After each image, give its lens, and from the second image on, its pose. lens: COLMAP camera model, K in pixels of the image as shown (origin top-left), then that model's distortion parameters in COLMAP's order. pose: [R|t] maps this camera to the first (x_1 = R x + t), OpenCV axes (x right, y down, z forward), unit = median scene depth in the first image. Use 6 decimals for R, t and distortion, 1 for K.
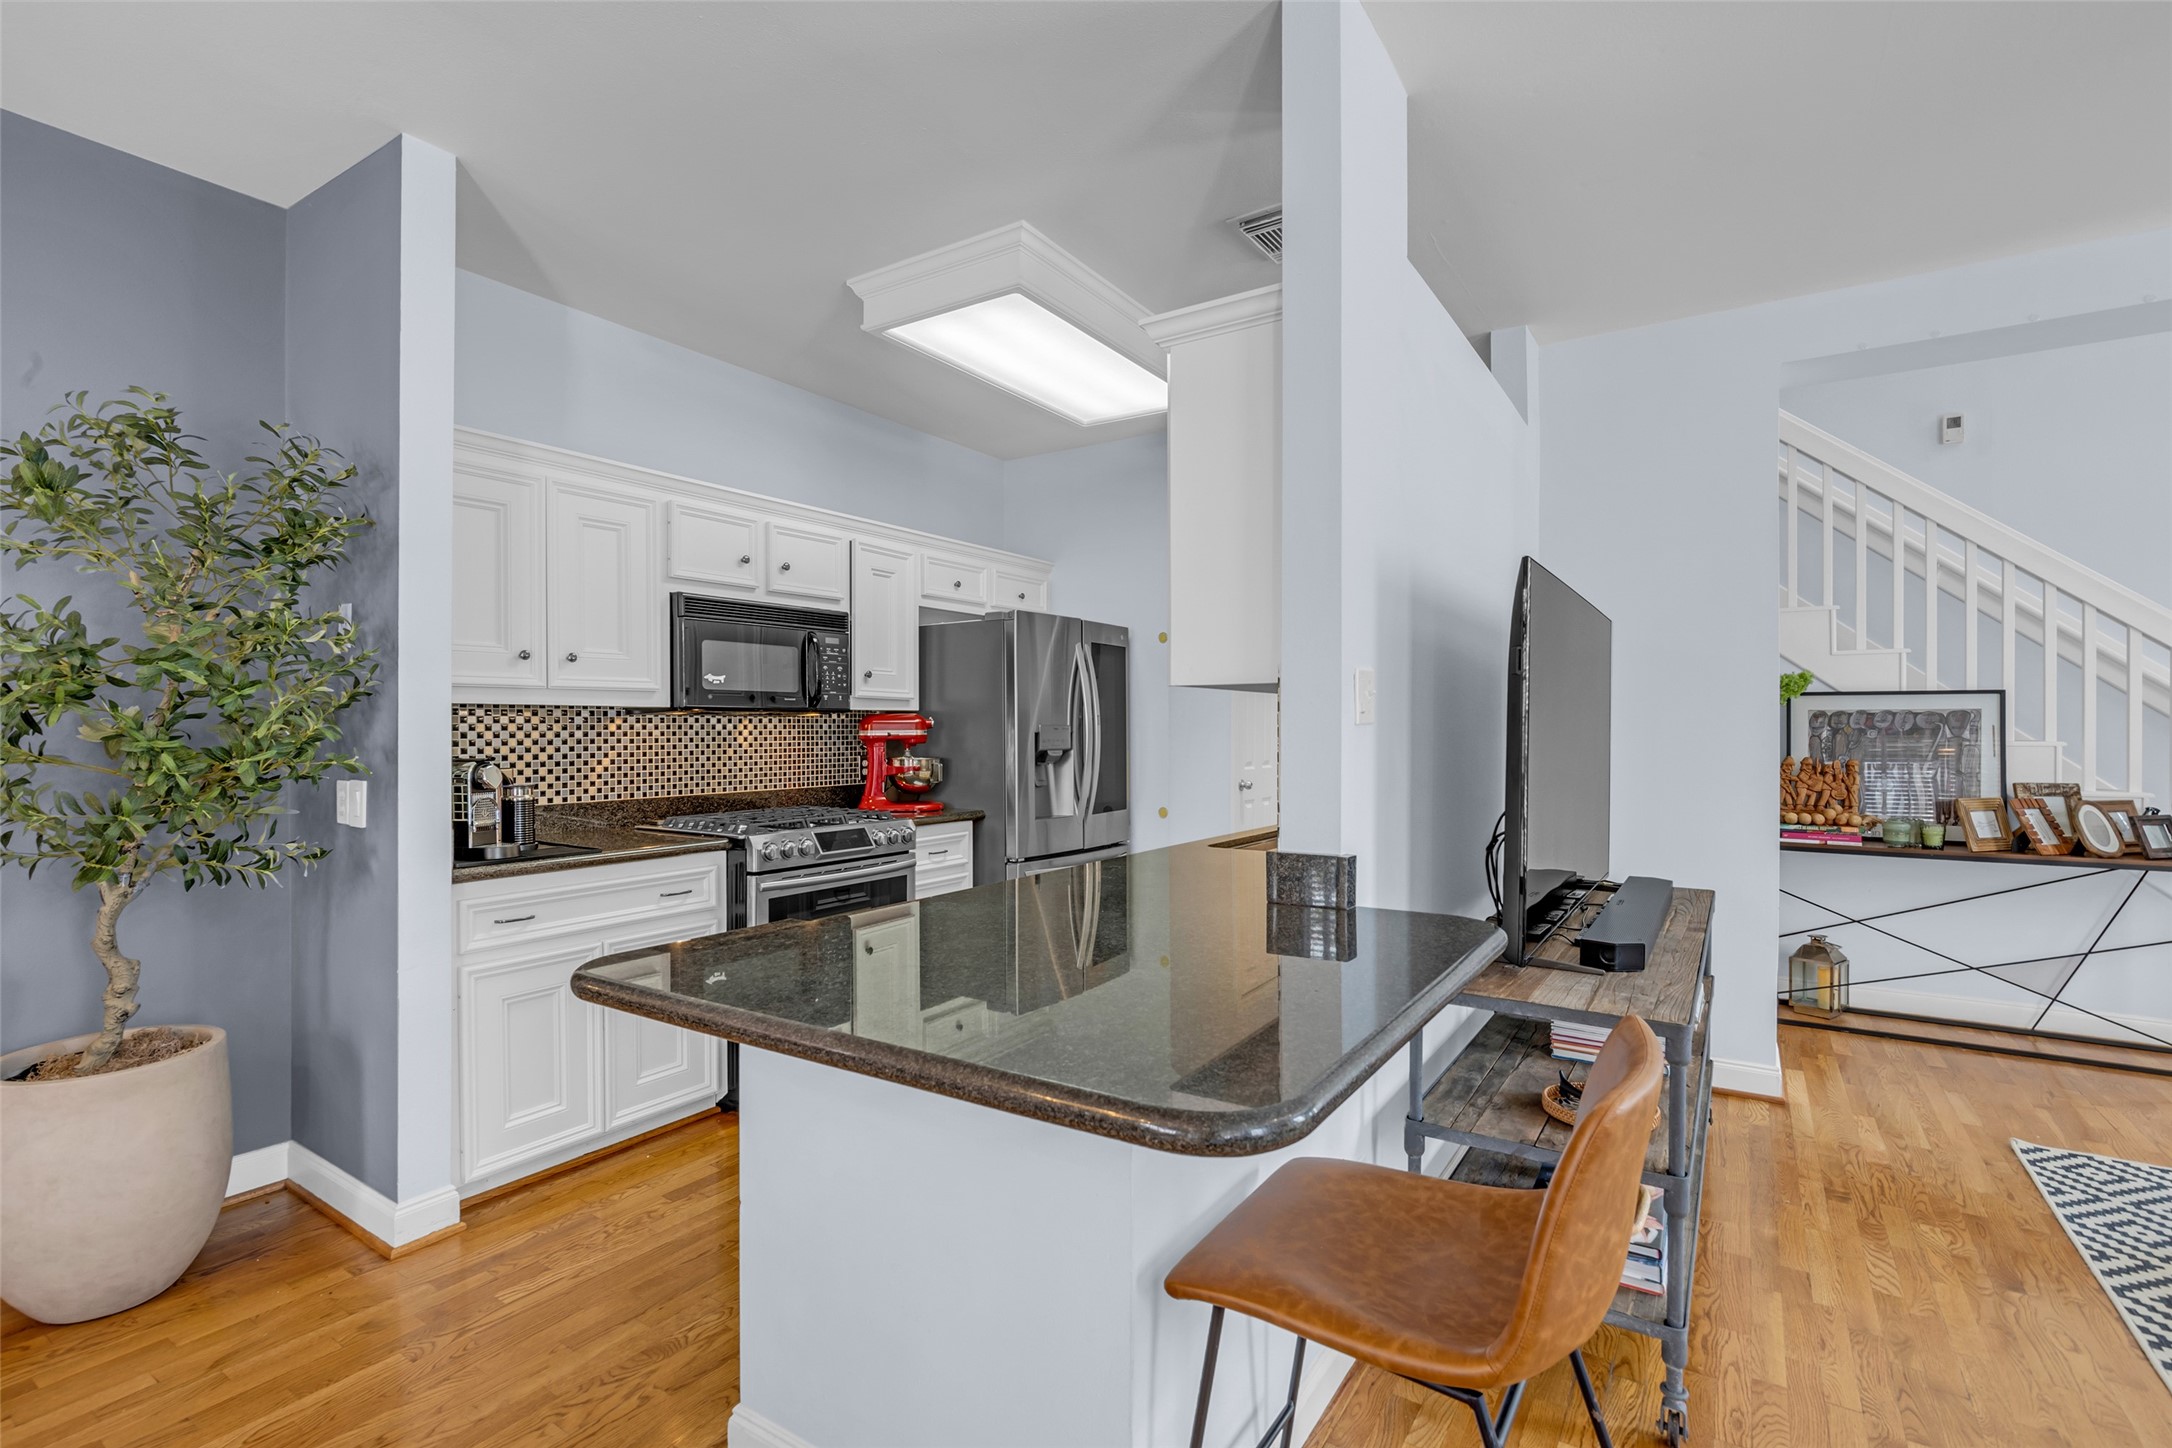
lens RADIAL K [[1000.2, 0, 1085.9], [0, 1000.2, 733.0], [0, 0, 1]] dist [-0.029744, 0.011594]
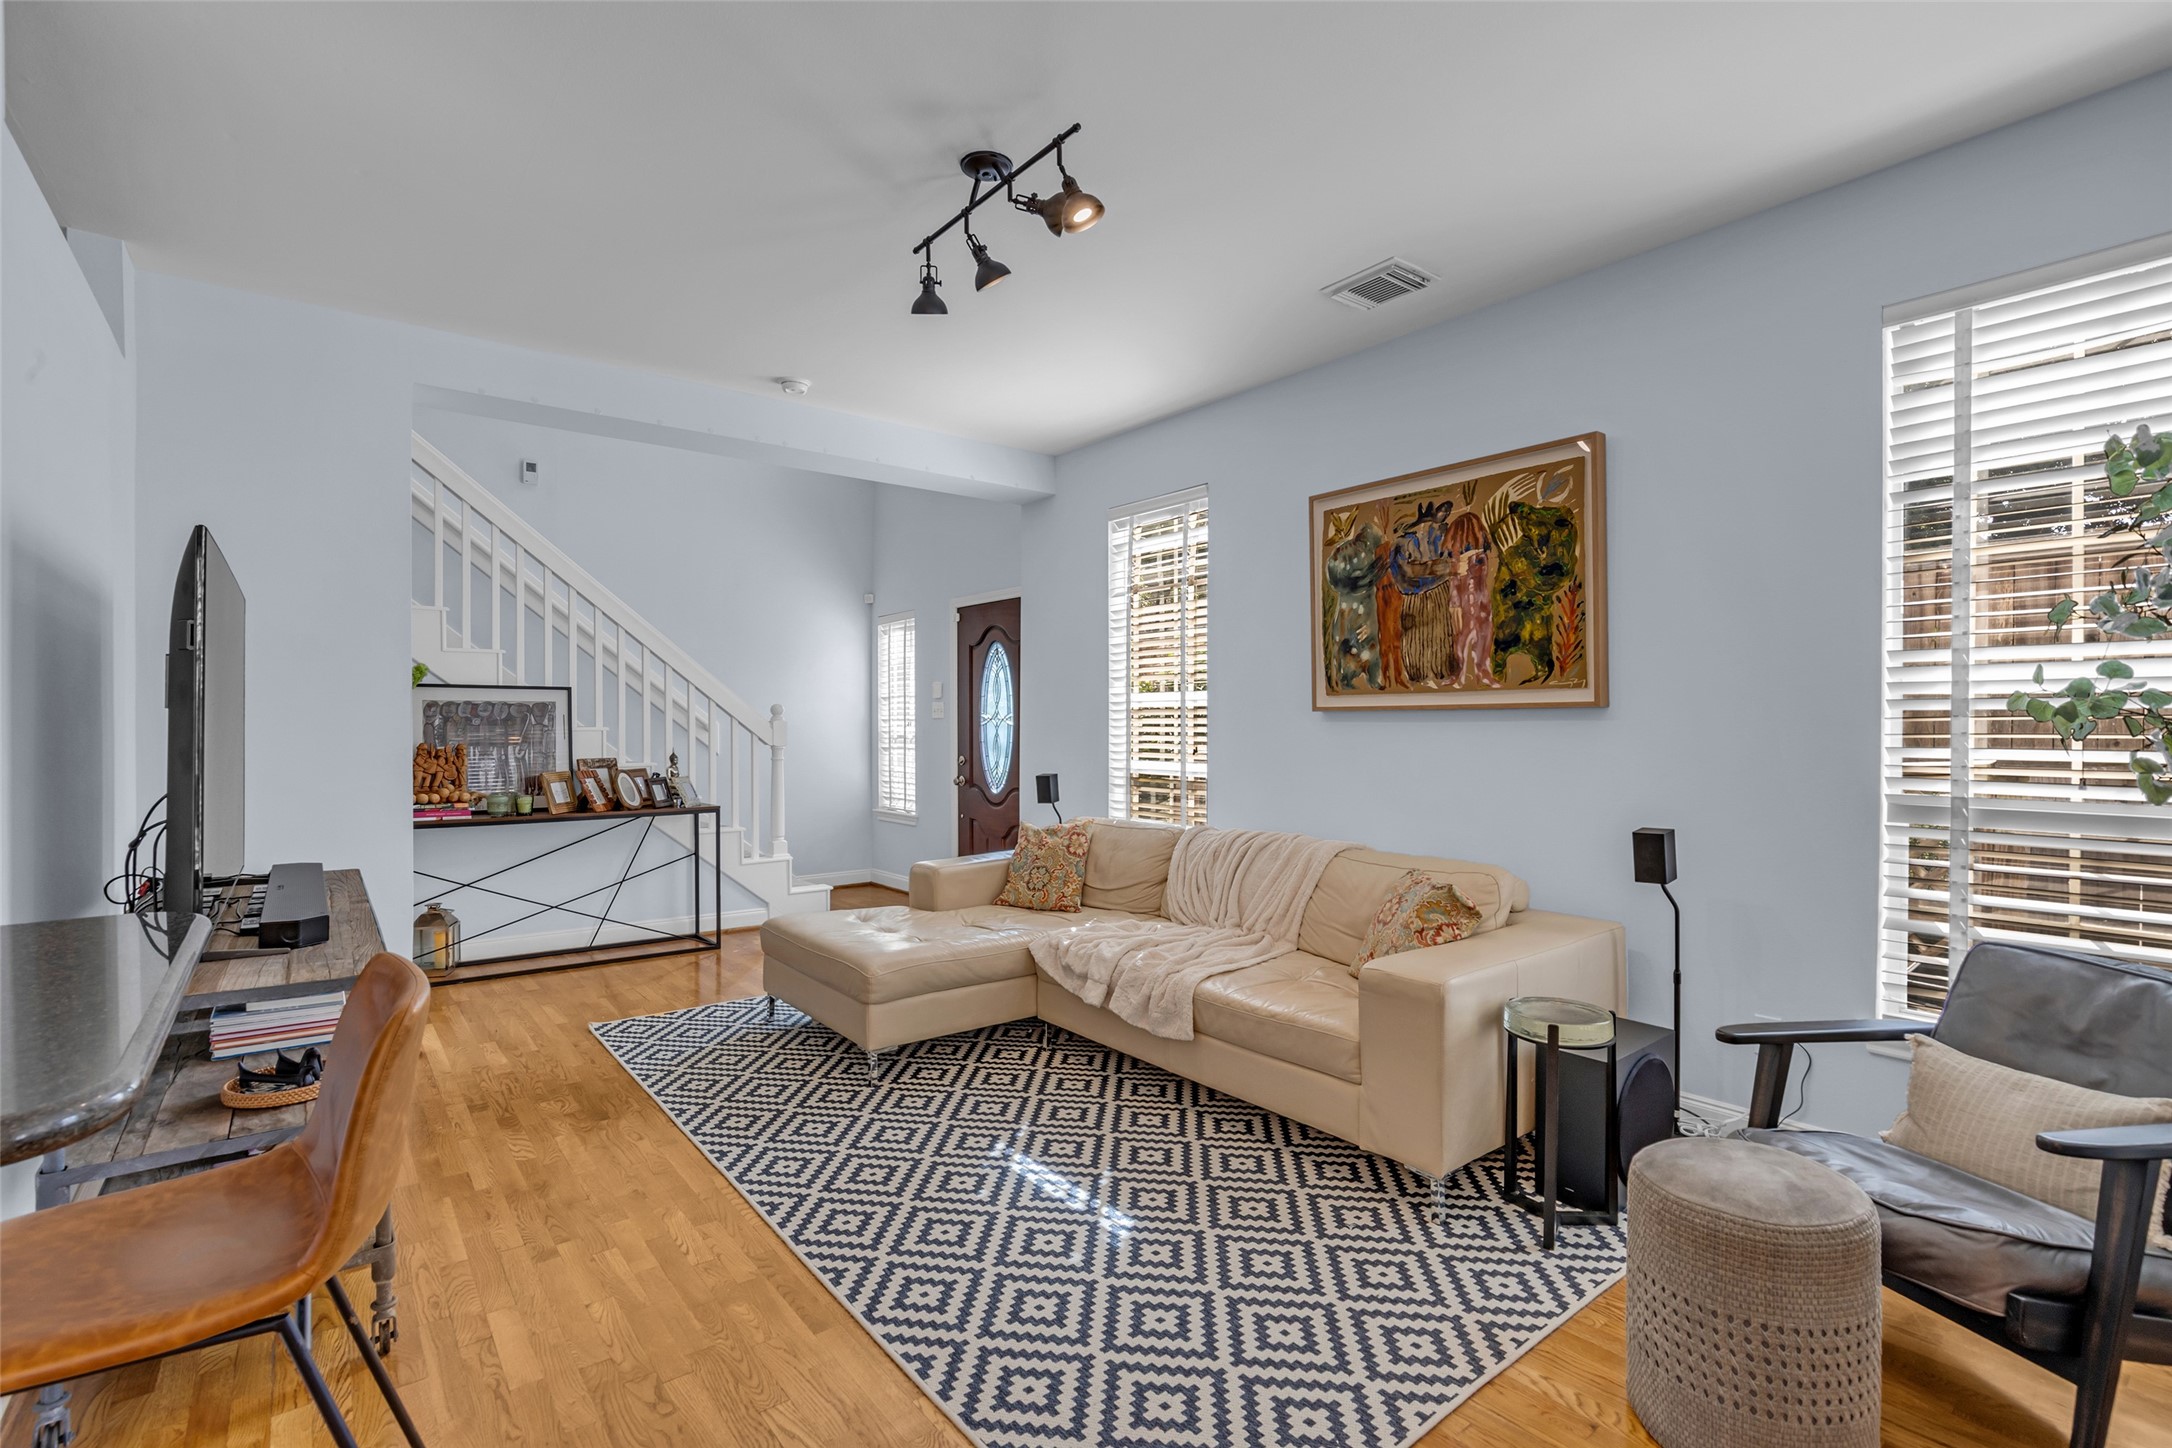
lens RADIAL K [[1000.2, 0, 1085.9], [0, 1000.2, 733.0], [0, 0, 1]] dist [-0.029744, 0.011594]
pose [[0.311118, -0.010012, 0.950319, -0.109123], [0.003439, 0.999950, 0.009409, 0.007132], [-0.950365, 0.000341, 0.311137, -0.054584]]
